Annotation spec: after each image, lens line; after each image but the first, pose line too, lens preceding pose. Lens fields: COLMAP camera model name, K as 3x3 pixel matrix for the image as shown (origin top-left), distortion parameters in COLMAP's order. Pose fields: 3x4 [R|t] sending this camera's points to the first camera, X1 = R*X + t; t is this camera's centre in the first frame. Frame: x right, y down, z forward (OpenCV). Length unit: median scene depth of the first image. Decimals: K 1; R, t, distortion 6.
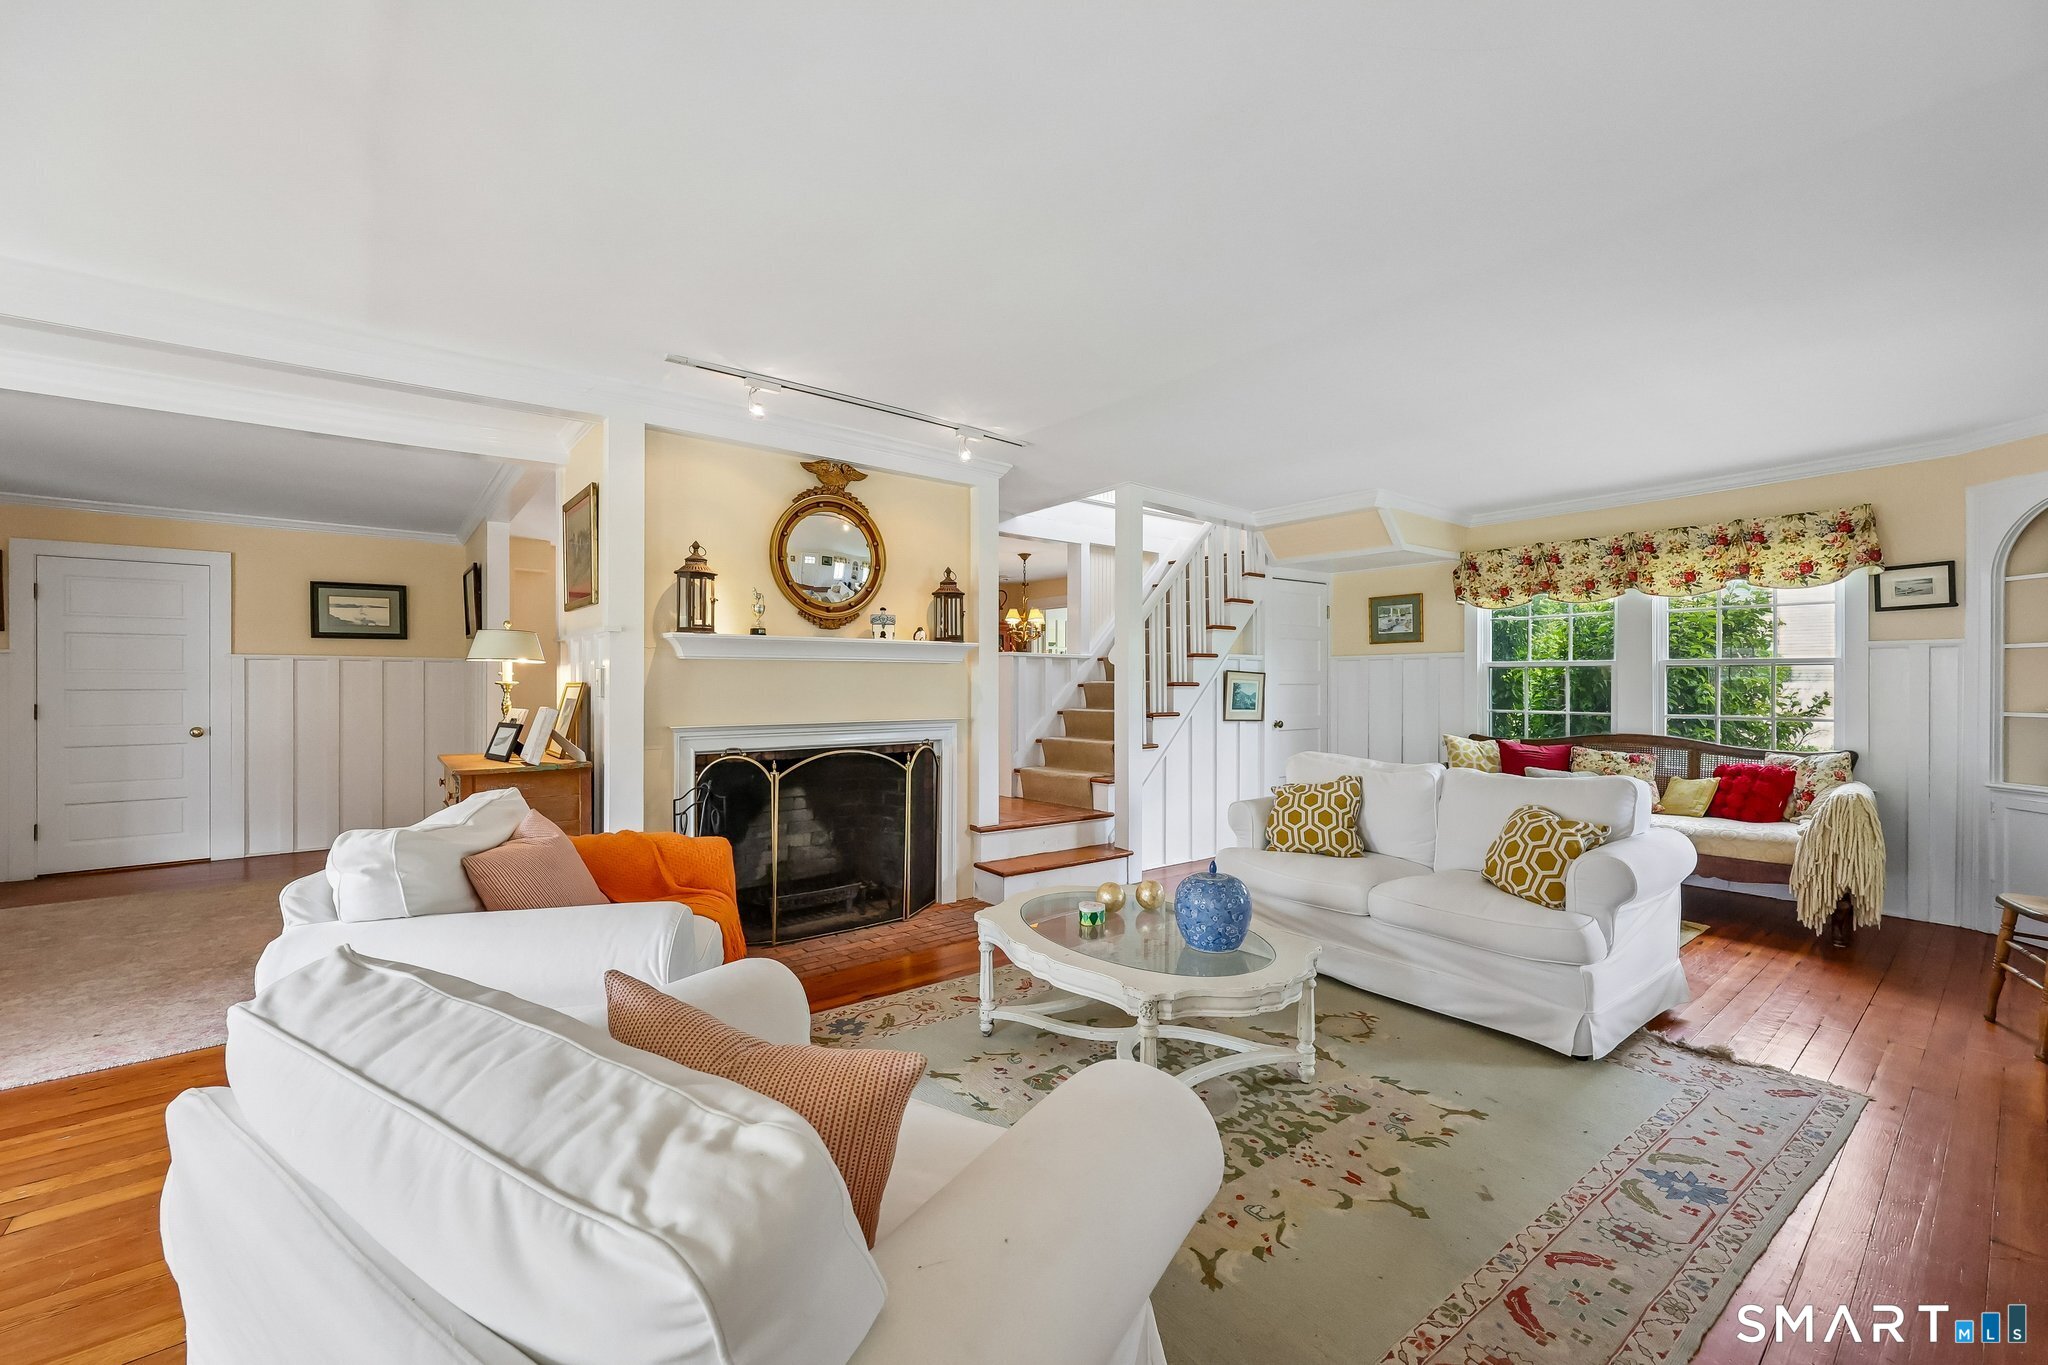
lens RADIAL K [[828.2, 0, 1031.4], [0, 828.2, 679.9], [0, 0, 1]] dist [0.004242, -0.000371]
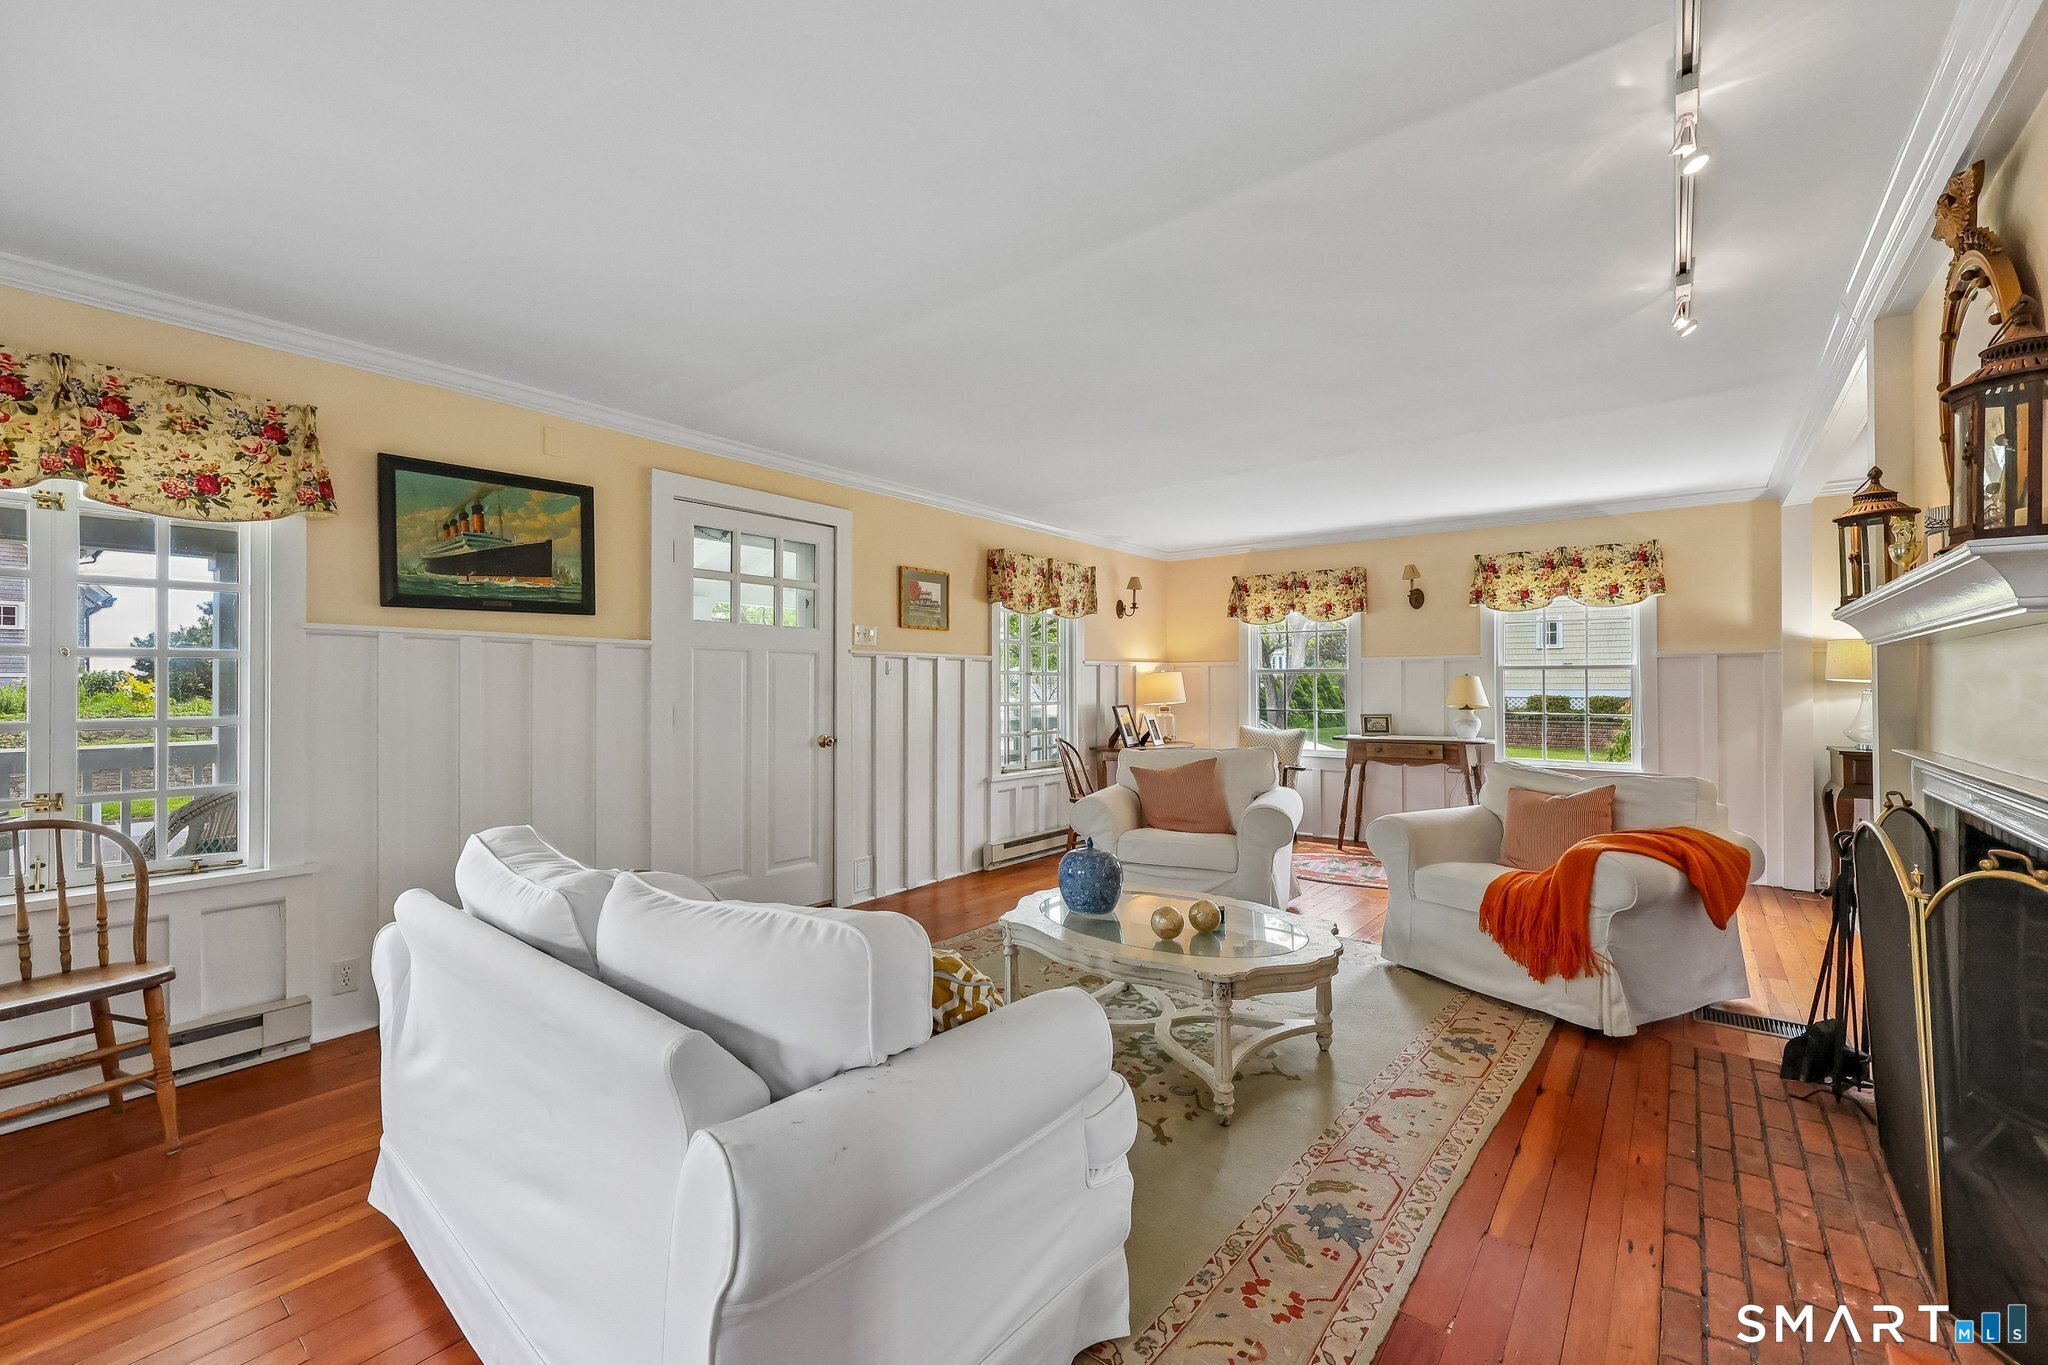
lens RADIAL K [[828.2, 0, 1031.7], [0, 828.2, 684.3], [0, 0, 1]] dist [0.004242, -0.000371]
pose [[-0.975954, -0.002741, -0.217960, 0.380846], [-0.001638, 0.999985, -0.005239, 0.010523], [0.217971, -0.004756, -0.975944, 1.463834]]
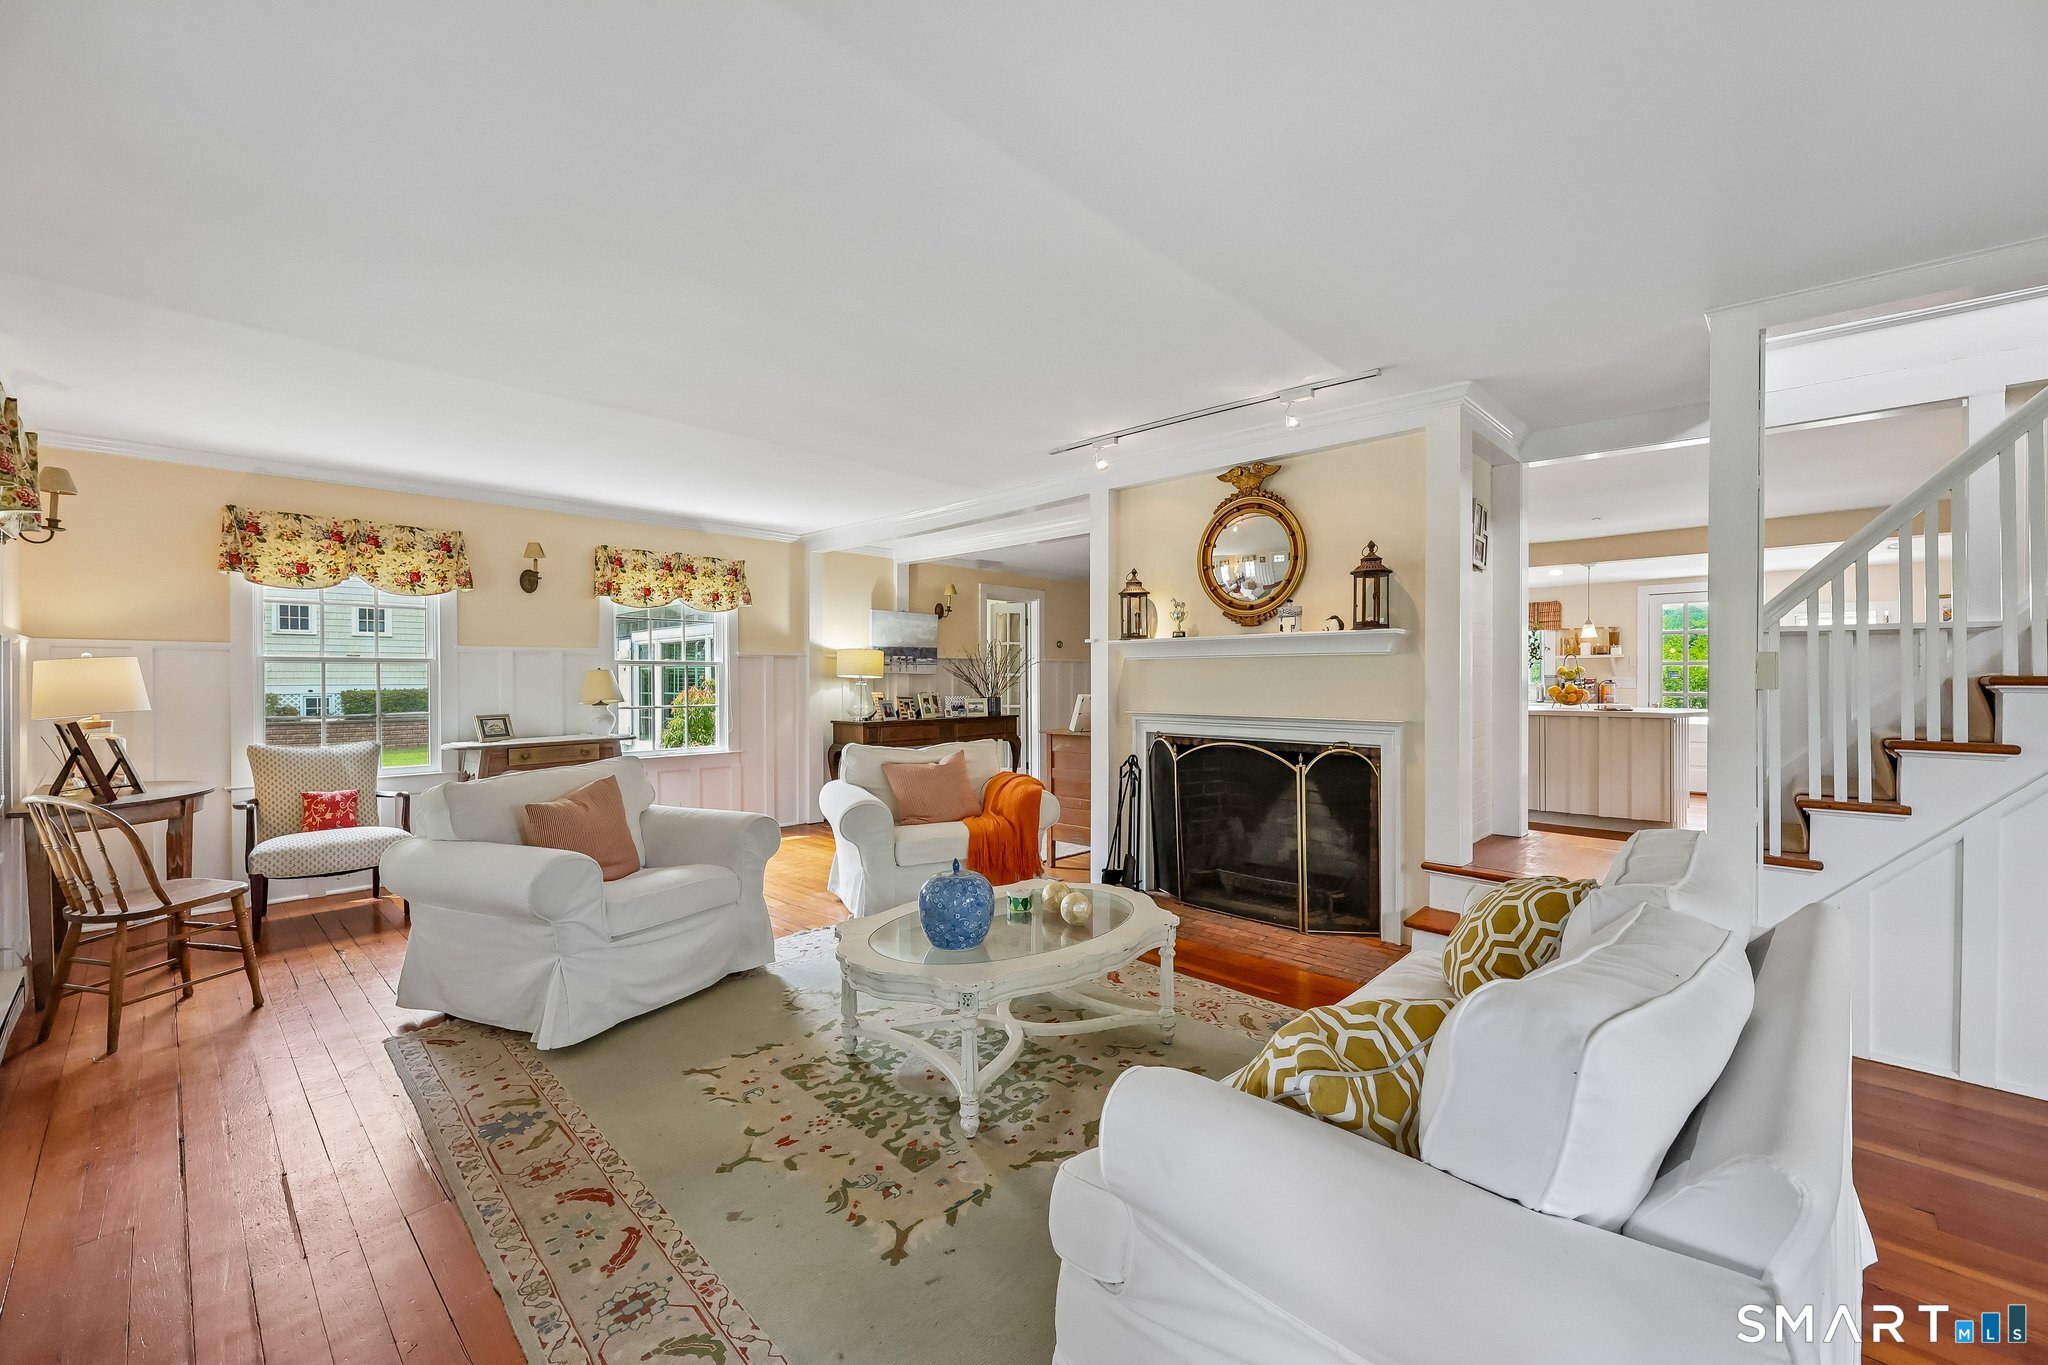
lens RADIAL K [[828.2, 0, 1034.1], [0, 828.2, 684.9], [0, 0, 1]] dist [0.004242, -0.000371]
pose [[0.122217, 0.009154, -0.992461, 0.840891], [0.004532, 0.999942, 0.009781, 0.000384], [0.992493, -0.005694, 0.122168, 0.673715]]
